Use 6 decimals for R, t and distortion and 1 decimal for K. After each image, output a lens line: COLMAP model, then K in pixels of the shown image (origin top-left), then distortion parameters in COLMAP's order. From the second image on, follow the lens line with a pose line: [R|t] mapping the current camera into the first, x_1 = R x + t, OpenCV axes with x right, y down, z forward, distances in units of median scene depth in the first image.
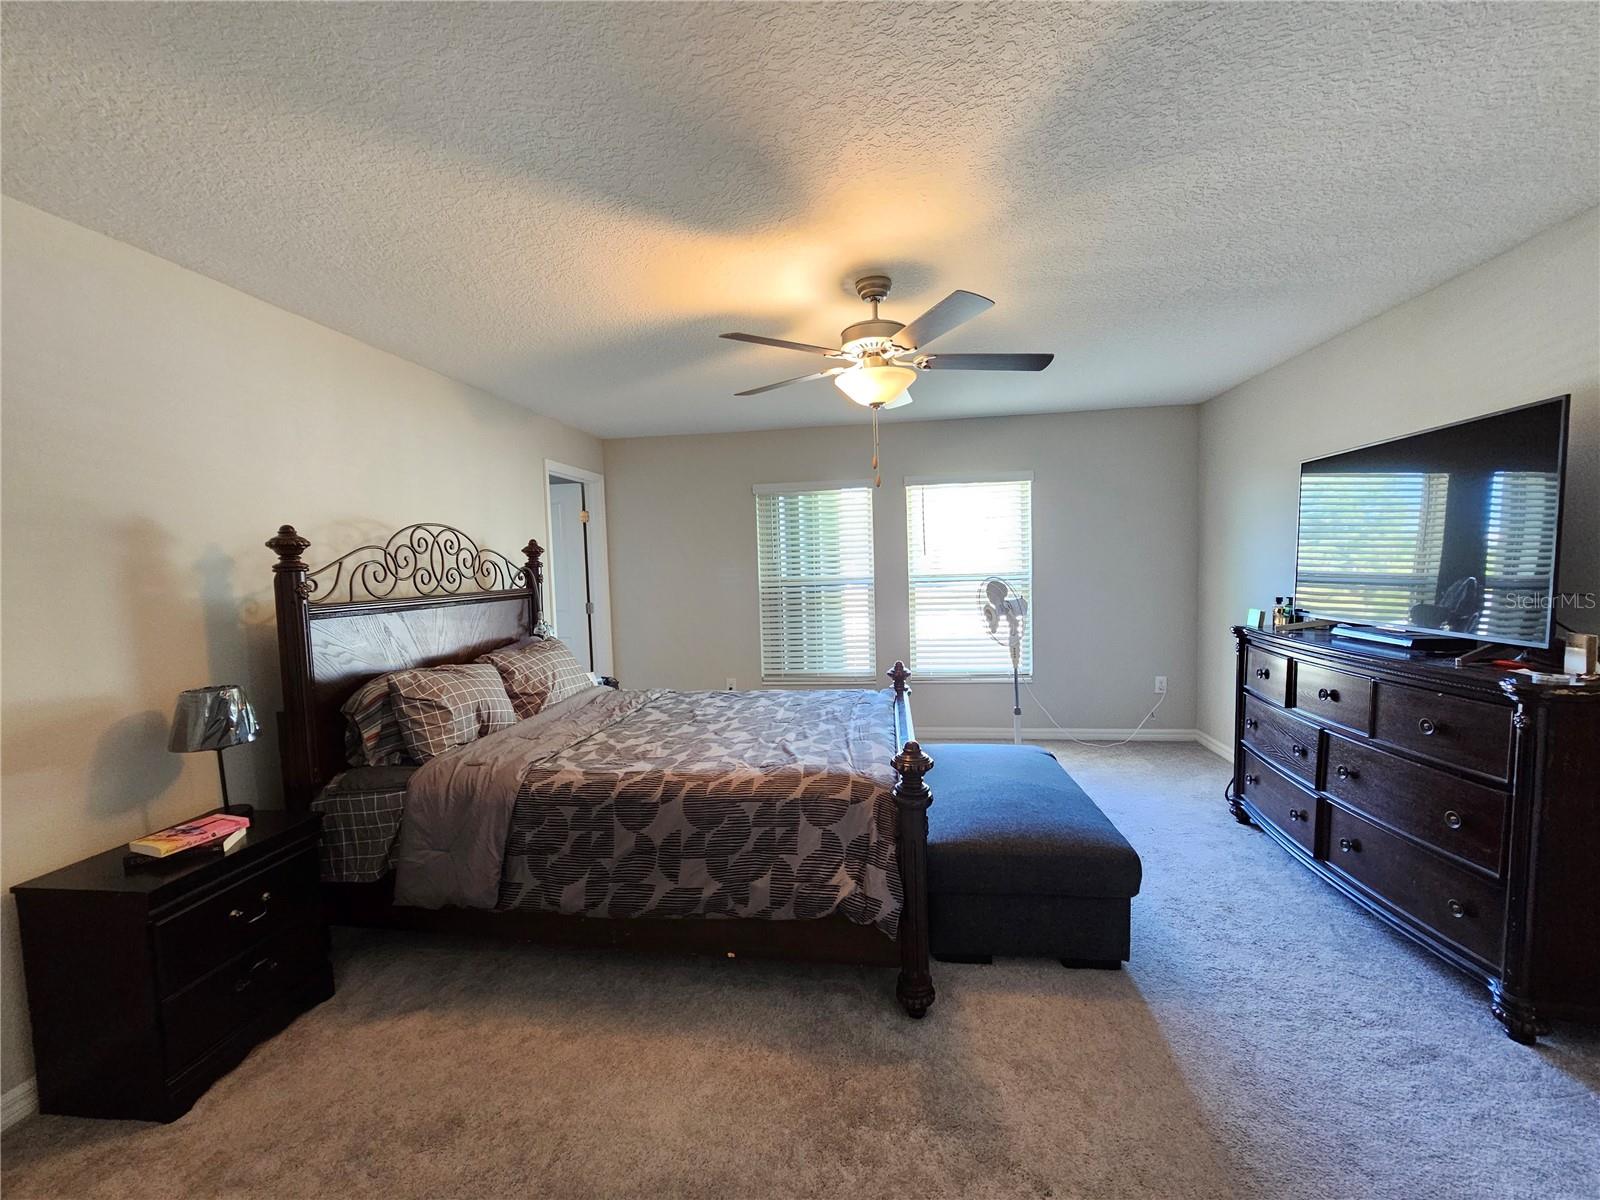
lens RADIAL K [[656.5, 0, 789.7], [0, 656.5, 605.2], [0, 0, 1]] dist [-0.001354, 0.000158]
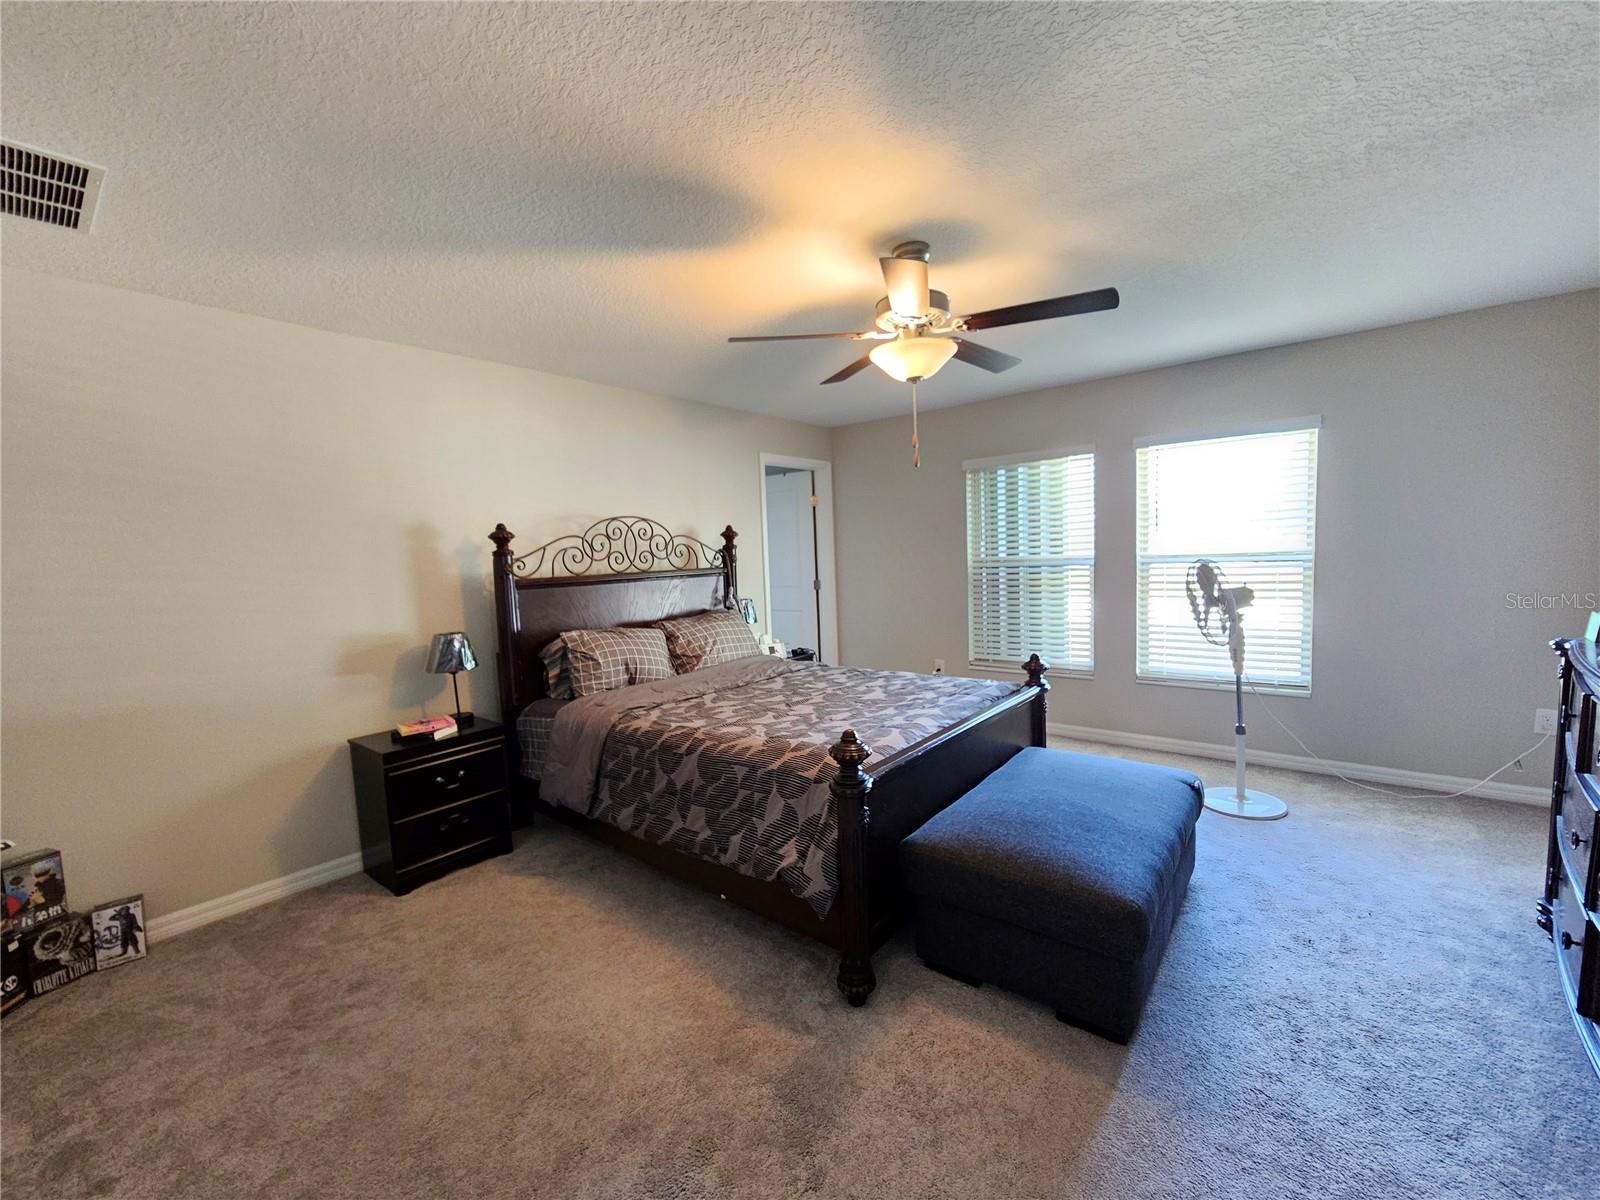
lens RADIAL K [[656.5, 0, 789.7], [0, 656.5, 605.2], [0, 0, 1]] dist [-0.001354, 0.000158]
pose [[0.856481, 0.039593, -0.514658, 0.507482], [-0.020466, 0.998875, 0.042785, -0.017143], [0.515773, -0.026112, 0.856327, 0.092628]]
